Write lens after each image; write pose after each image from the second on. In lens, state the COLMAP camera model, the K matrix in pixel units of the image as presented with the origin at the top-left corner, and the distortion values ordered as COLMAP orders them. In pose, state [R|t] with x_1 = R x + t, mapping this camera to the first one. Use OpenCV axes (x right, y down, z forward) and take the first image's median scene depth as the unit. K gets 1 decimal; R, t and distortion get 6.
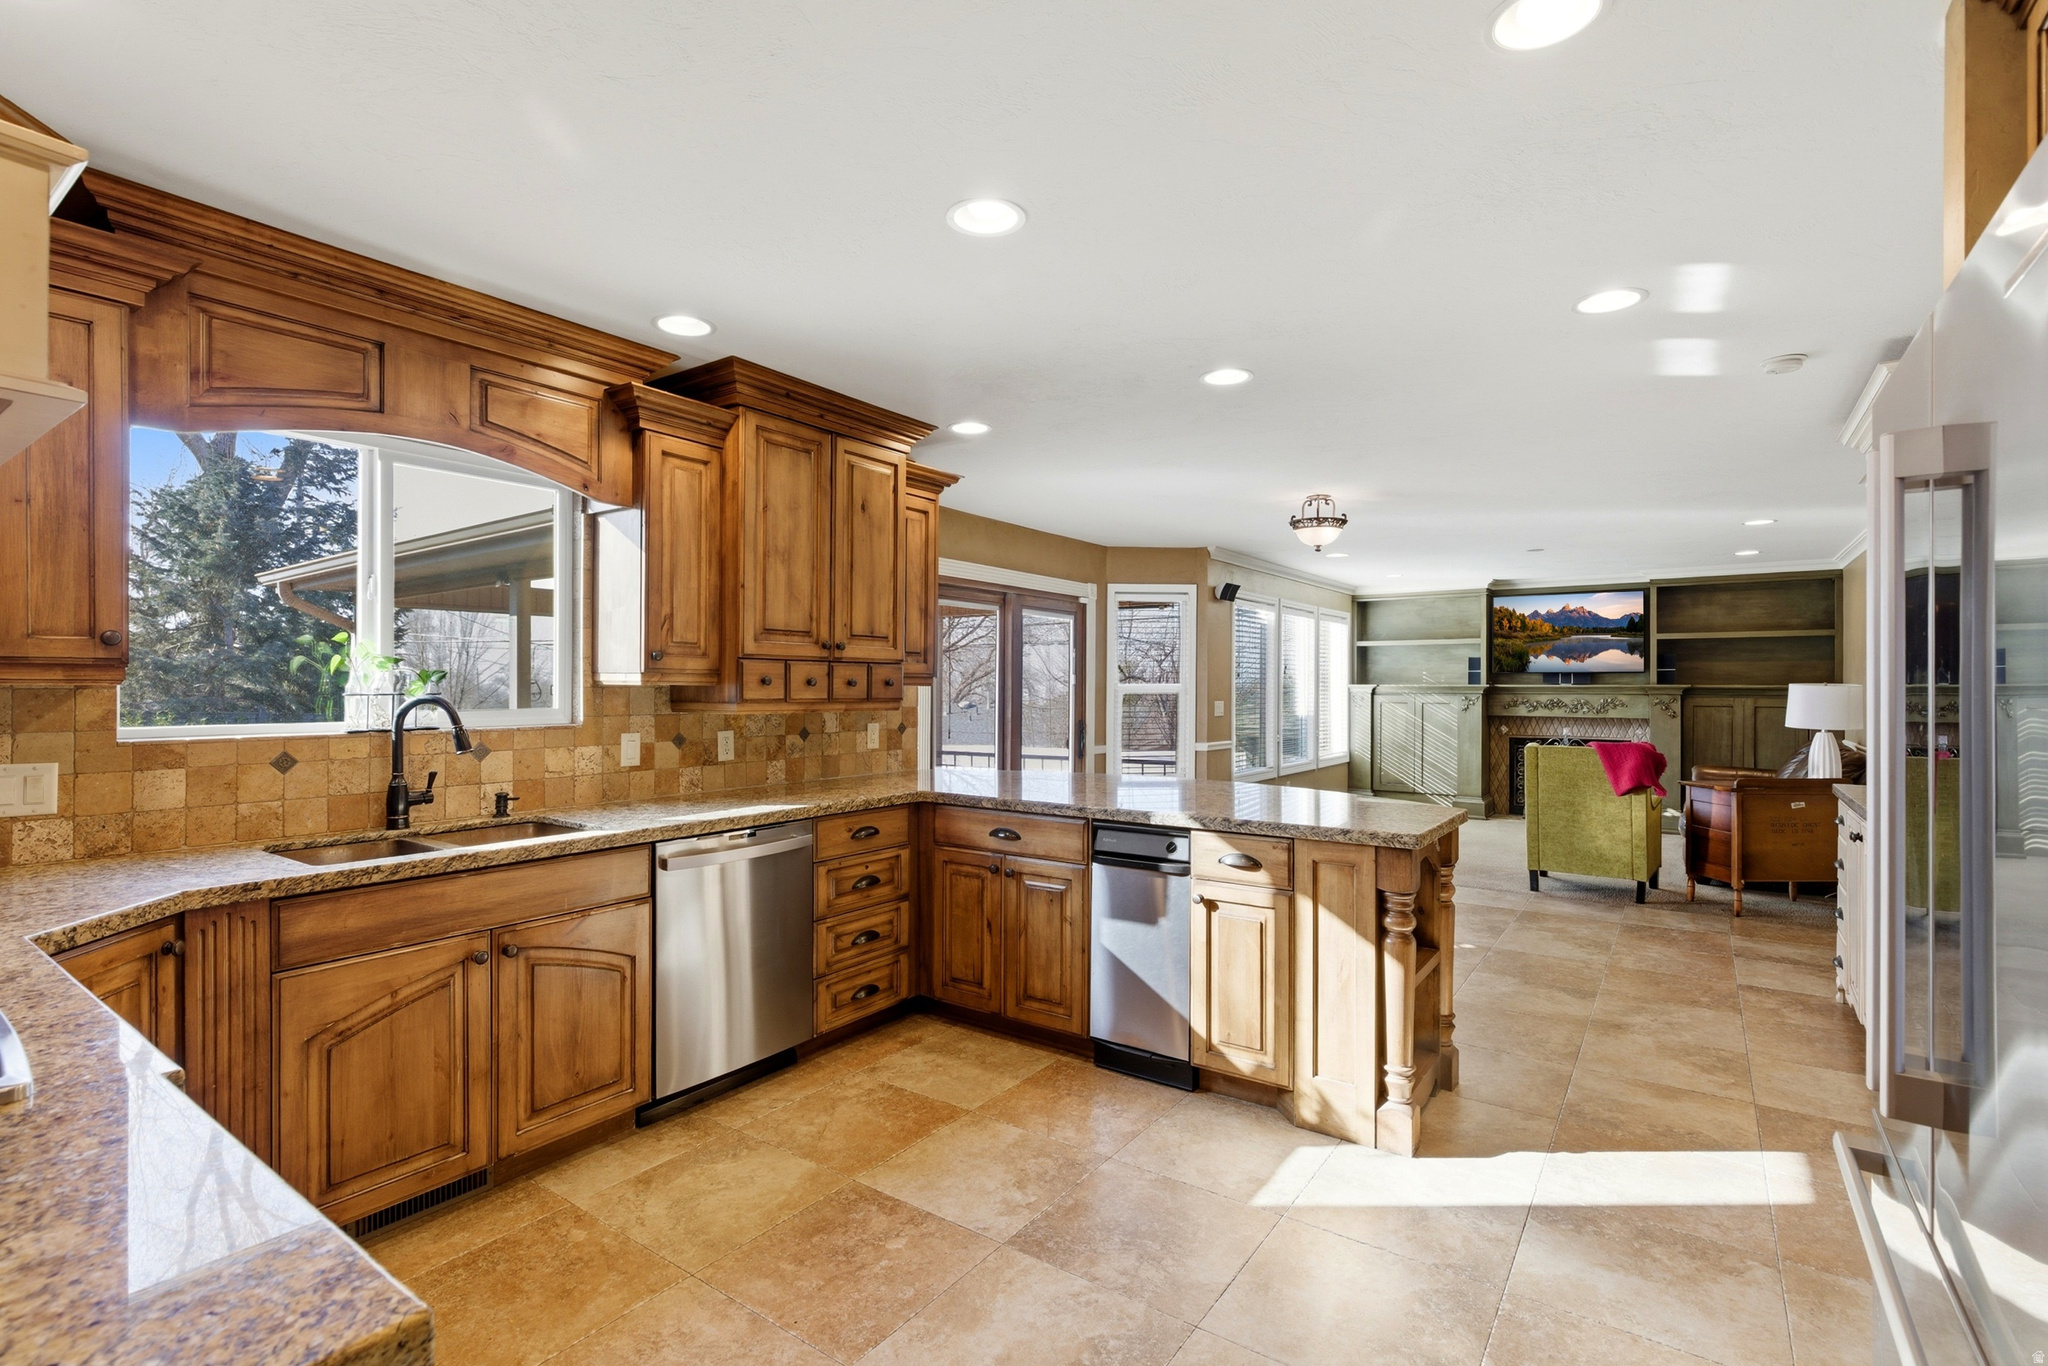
lens RADIAL K [[942.4, 0, 1024.0], [0, 942.4, 683.0], [0, 0, 1]] dist [-0.000123, -0.000023]
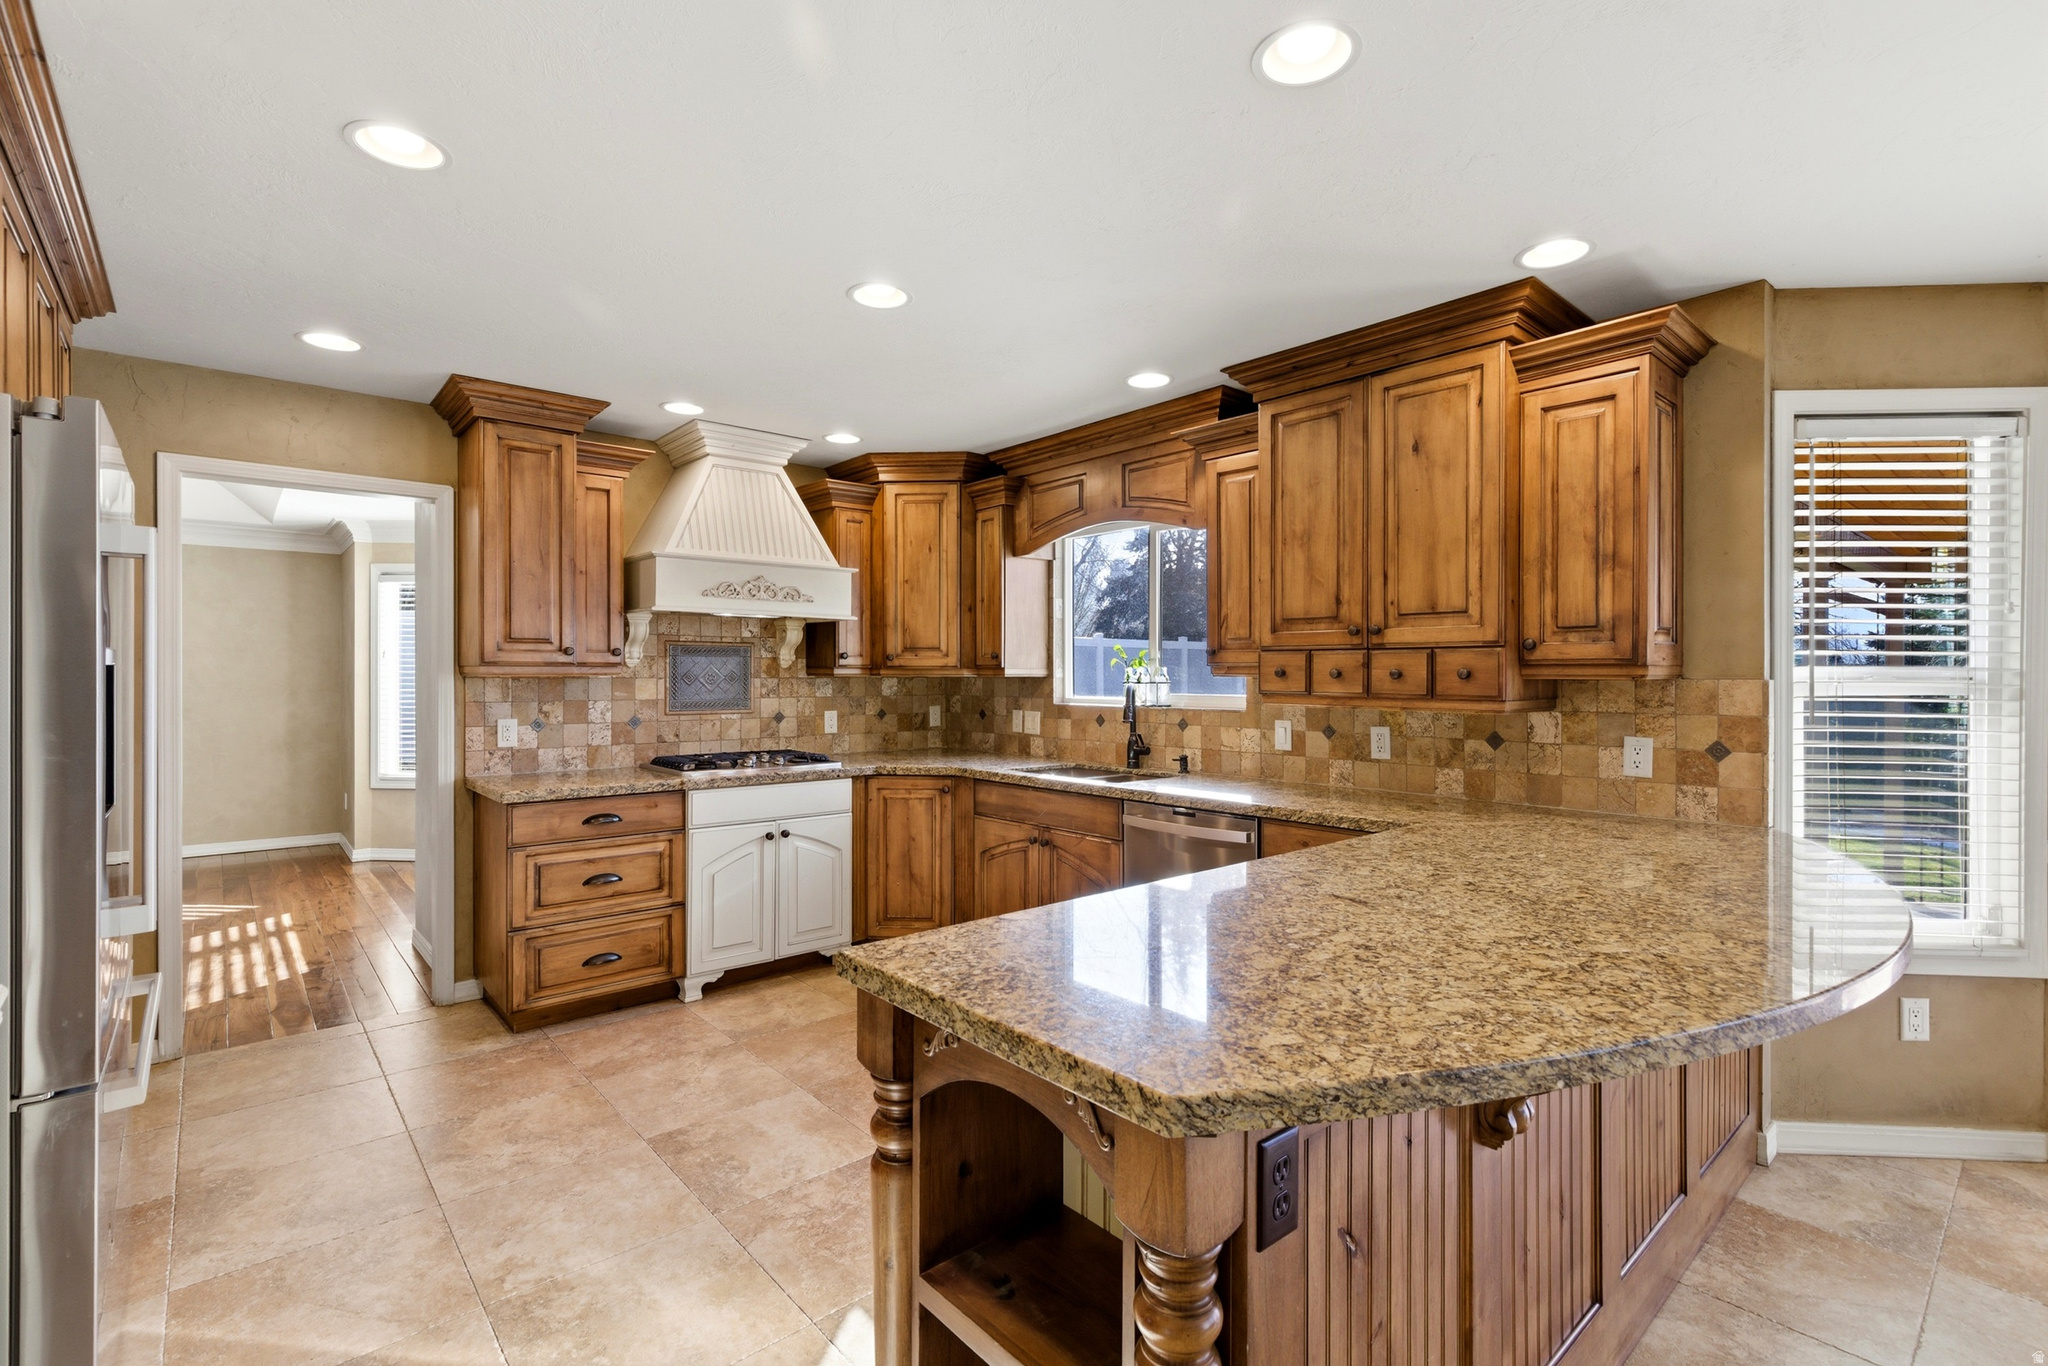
lens RADIAL K [[925.3, 0, 1024.0], [0, 925.3, 683.0], [0, 0, 1]] dist [-0.000707, -0.000062]
pose [[-0.229978, 0.007882, -0.973164, 0.673699], [0.002607, 0.999969, 0.007483, 0.000162], [0.973192, -0.000817, -0.229991, 0.903036]]
